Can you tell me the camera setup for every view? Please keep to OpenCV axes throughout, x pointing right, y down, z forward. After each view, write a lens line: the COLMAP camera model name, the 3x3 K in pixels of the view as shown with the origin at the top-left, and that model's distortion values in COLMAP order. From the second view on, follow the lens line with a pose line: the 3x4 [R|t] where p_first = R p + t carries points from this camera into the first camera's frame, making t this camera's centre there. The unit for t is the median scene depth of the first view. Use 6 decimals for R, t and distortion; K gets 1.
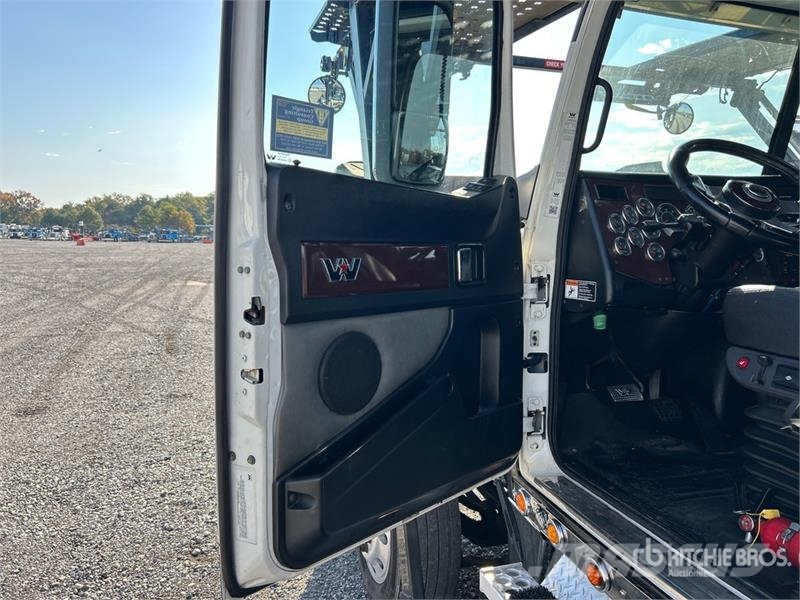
lens RADIAL K [[587.2, 0, 402.1], [0, 587.2, 285.9], [0, 0, 1]] dist [-0.008492, -0.003850]
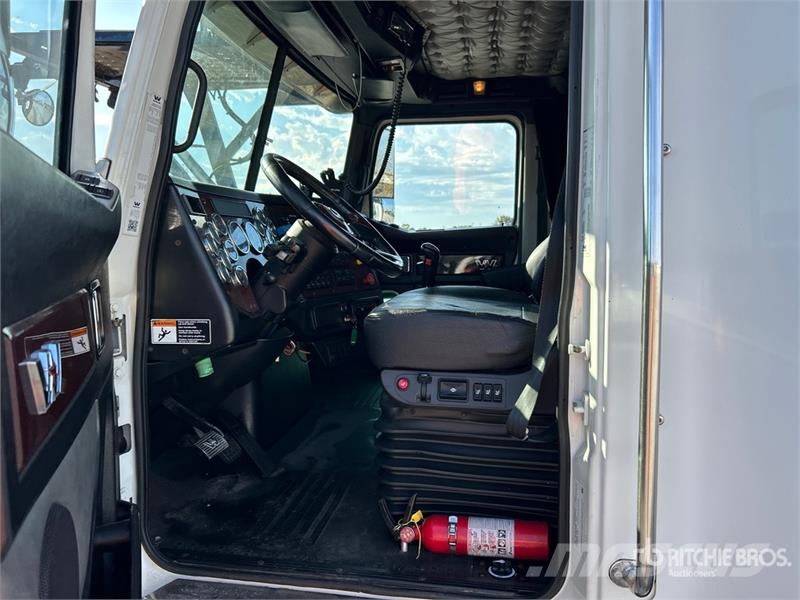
lens RADIAL K [[587.2, 0, 402.1], [0, 587.2, 285.9], [0, 0, 1]] dist [-0.008492, -0.003850]
pose [[0.435669, -0.069451, 0.897424, -0.253702], [0.067824, 0.996717, 0.044209, -0.066285], [-0.897548, 0.041606, 0.438949, 0.399999]]
